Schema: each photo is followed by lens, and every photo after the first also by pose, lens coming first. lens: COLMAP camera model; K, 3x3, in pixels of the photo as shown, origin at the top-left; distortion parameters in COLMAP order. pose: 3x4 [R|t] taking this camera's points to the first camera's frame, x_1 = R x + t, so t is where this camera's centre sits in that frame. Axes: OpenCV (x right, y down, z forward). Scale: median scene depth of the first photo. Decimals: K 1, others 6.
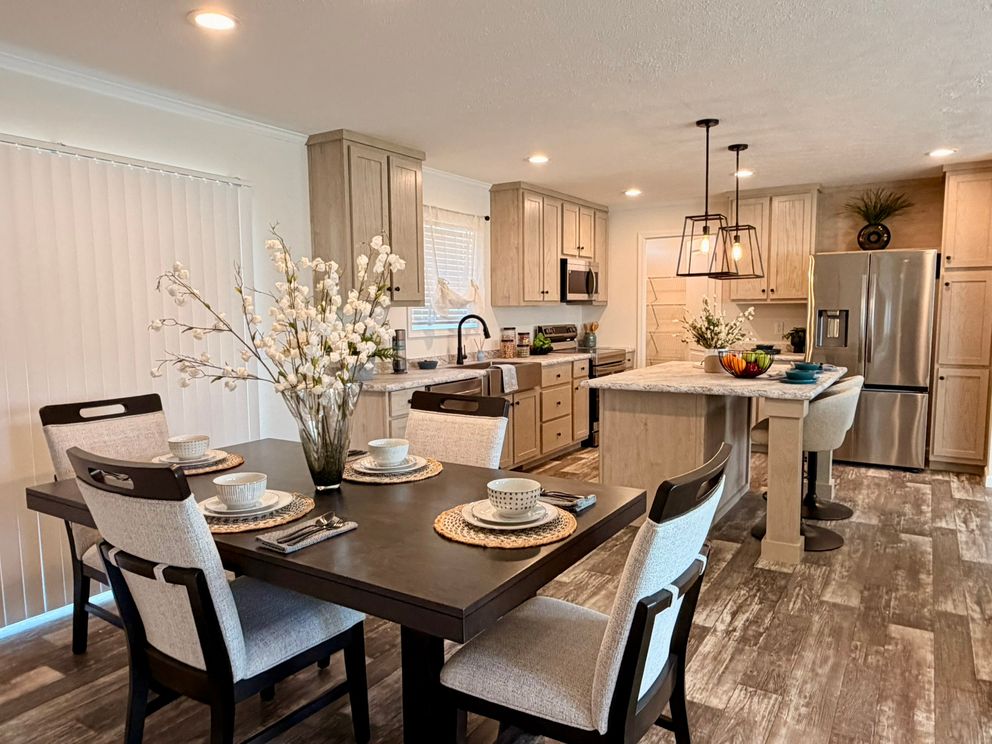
lens RADIAL K [[683.5, 0, 508.5], [0, 683.5, 370.0], [0, 0, 1]] dist [0.062634, 0.000416]
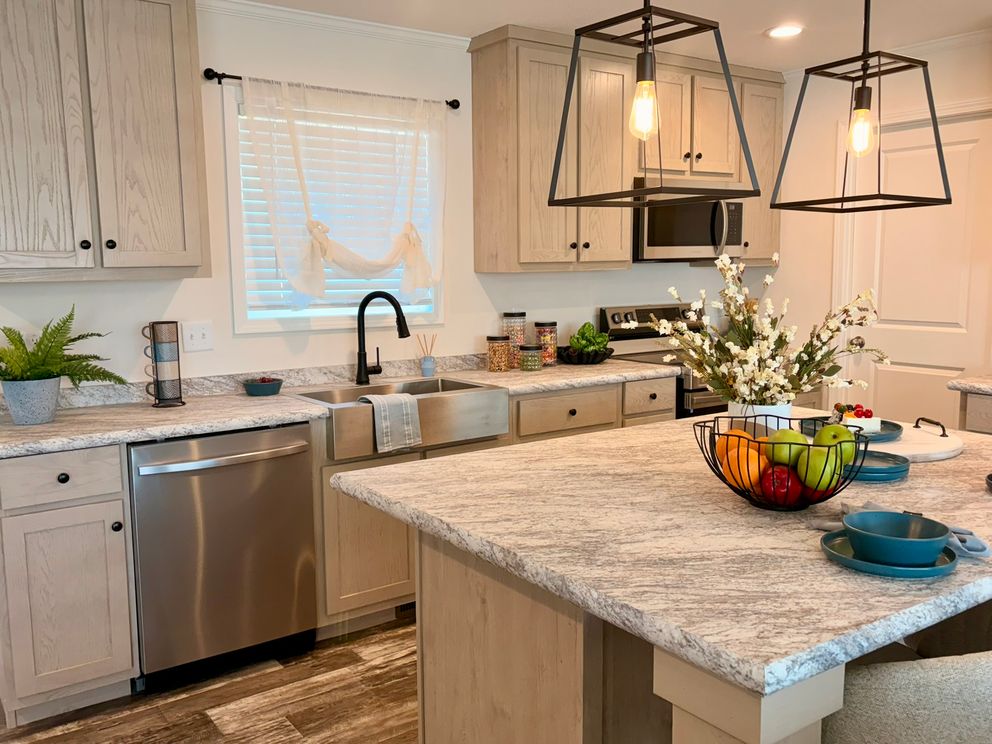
lens RADIAL K [[867.0, 0, 491.6], [0, 867.0, 371.9], [0, 0, 1]] dist [0.081408, -0.063112]
pose [[0.918163, 0.048549, -0.393218, 0.285794], [-0.033592, 0.998430, 0.044834, -0.050999], [0.394777, -0.027956, 0.918352, 0.416557]]
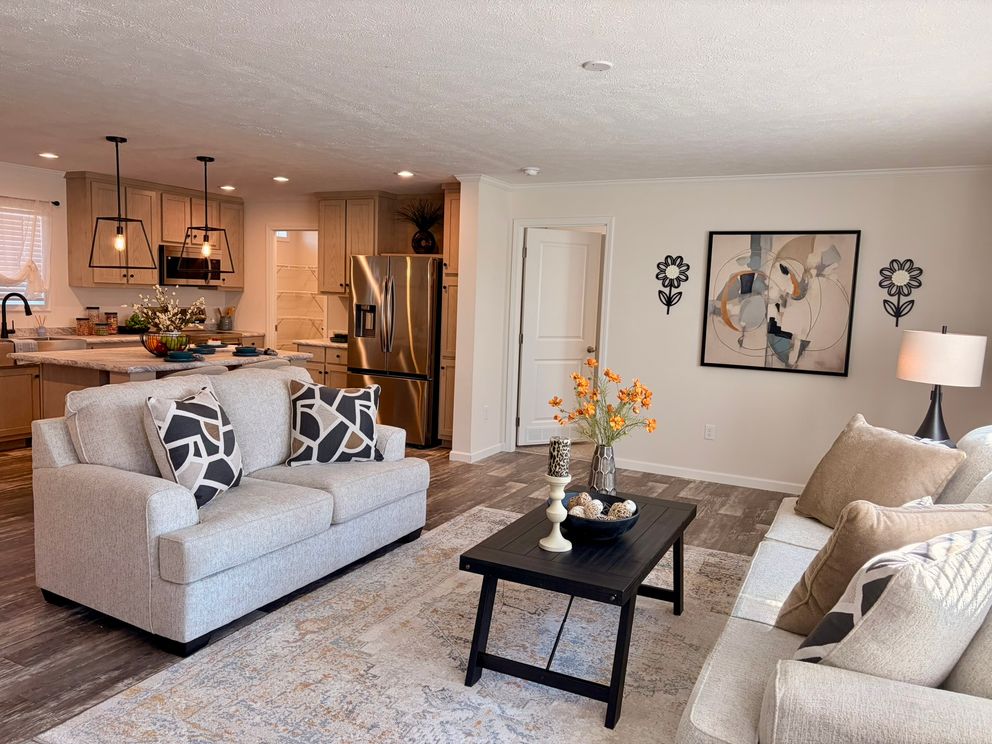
lens RADIAL K [[725.1, 0, 505.2], [0, 725.1, 372.6], [0, 0, 1]] dist [0.010482, -0.009353]
pose [[0.994230, 0.036171, 0.100988, 0.597077], [-0.038108, 0.999124, 0.017311, -0.004567], [-0.100274, -0.021059, 0.994737, -0.218759]]
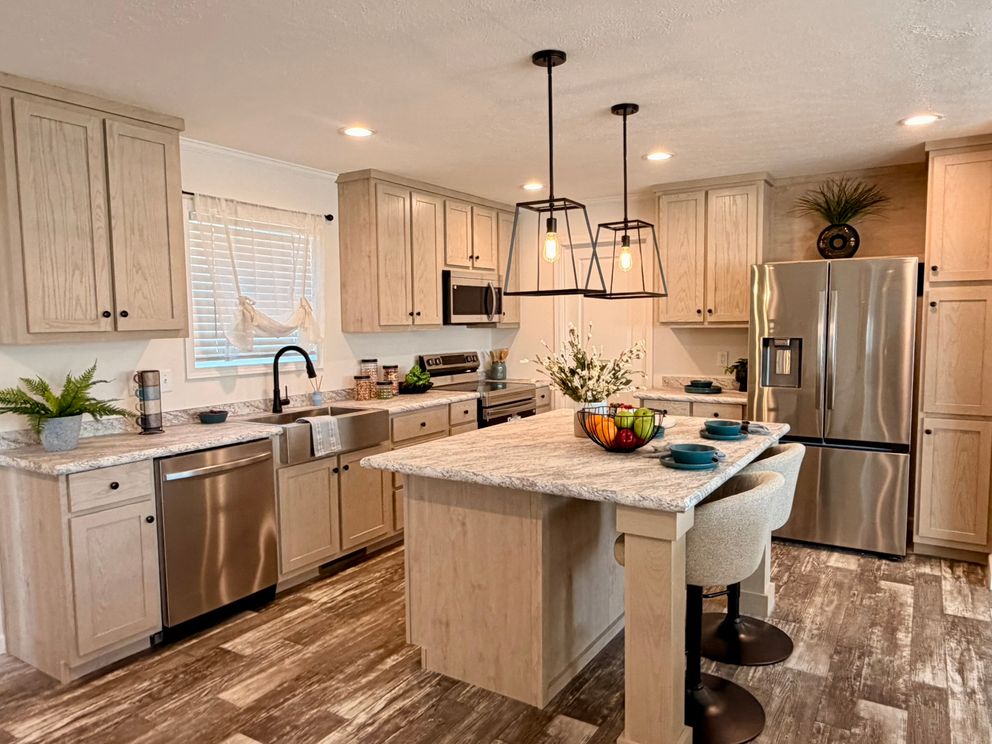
lens RADIAL K [[679.1, 0, 491.1], [0, 679.1, 372.5], [0, 0, 1]] dist [0.027382, 0.012934]
pose [[0.999663, -0.000985, -0.025941, 0.179222], [0.000575, 0.999874, -0.015839, -0.039361], [0.025954, 0.015819, 0.999538, 0.265302]]
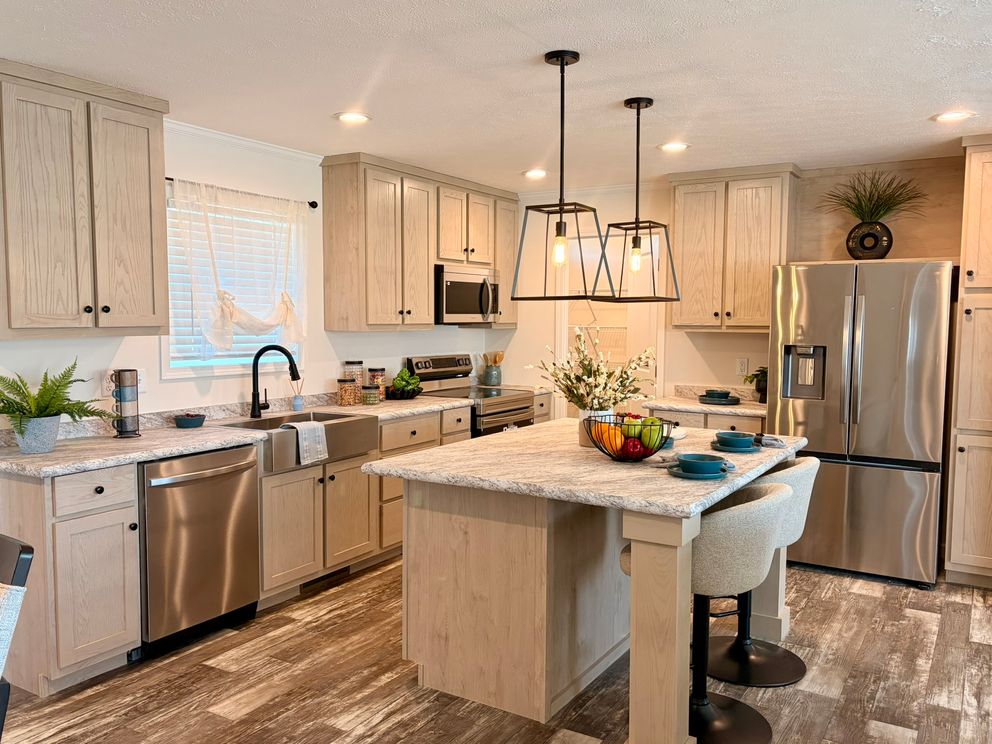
lens RADIAL K [[811.5, 0, 486.4], [0, 811.5, 374.6], [0, 0, 1]] dist [0.097077, -0.042693]
pose [[0.999825, 0.015372, -0.010676, 0.165850], [-0.015574, 0.999695, -0.019168, -0.038434], [0.010378, 0.019331, 0.999759, 0.185360]]
